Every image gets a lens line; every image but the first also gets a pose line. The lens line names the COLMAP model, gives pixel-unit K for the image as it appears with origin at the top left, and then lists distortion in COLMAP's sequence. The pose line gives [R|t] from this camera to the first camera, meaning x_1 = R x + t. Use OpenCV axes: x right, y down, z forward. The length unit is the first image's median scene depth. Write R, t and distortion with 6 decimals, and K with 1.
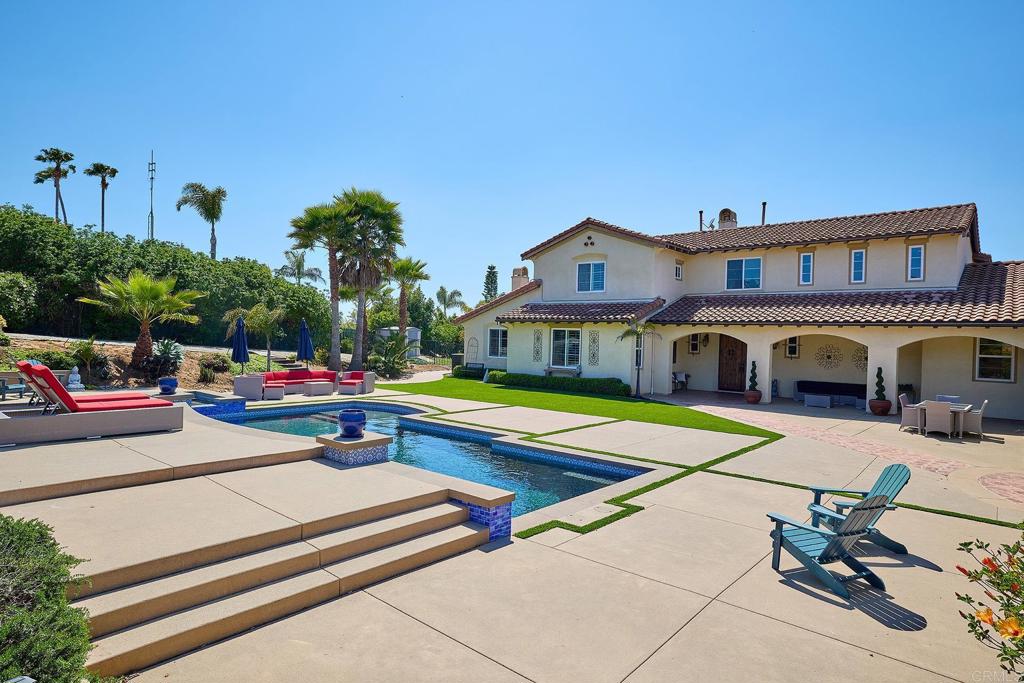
lens RADIAL K [[590.9, 0, 511.7], [0, 590.9, 328.7], [0, 0, 1]] dist [-0.001514, -0.000216]
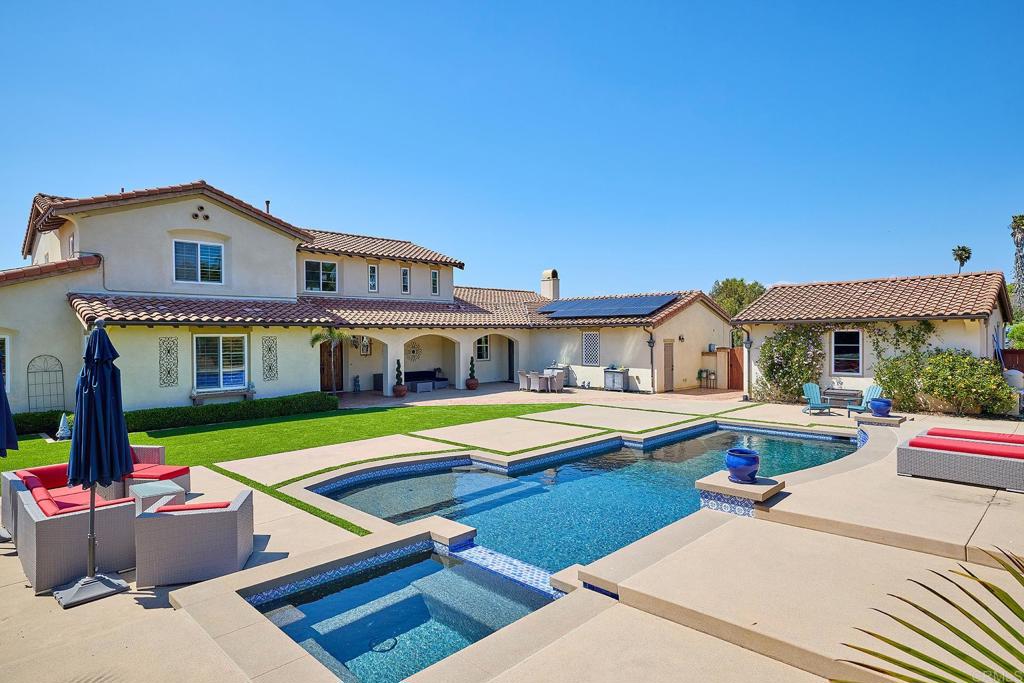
lens RADIAL K [[579.2, 0, 512.0], [0, 579.2, 341.5], [0, 0, 1]] dist [-0.000583, -0.000140]
pose [[0.081762, -0.033140, 0.996101, -0.573239], [0.006572, 0.999443, 0.032712, -0.012658], [-0.996630, 0.003872, 0.081934, 0.592160]]
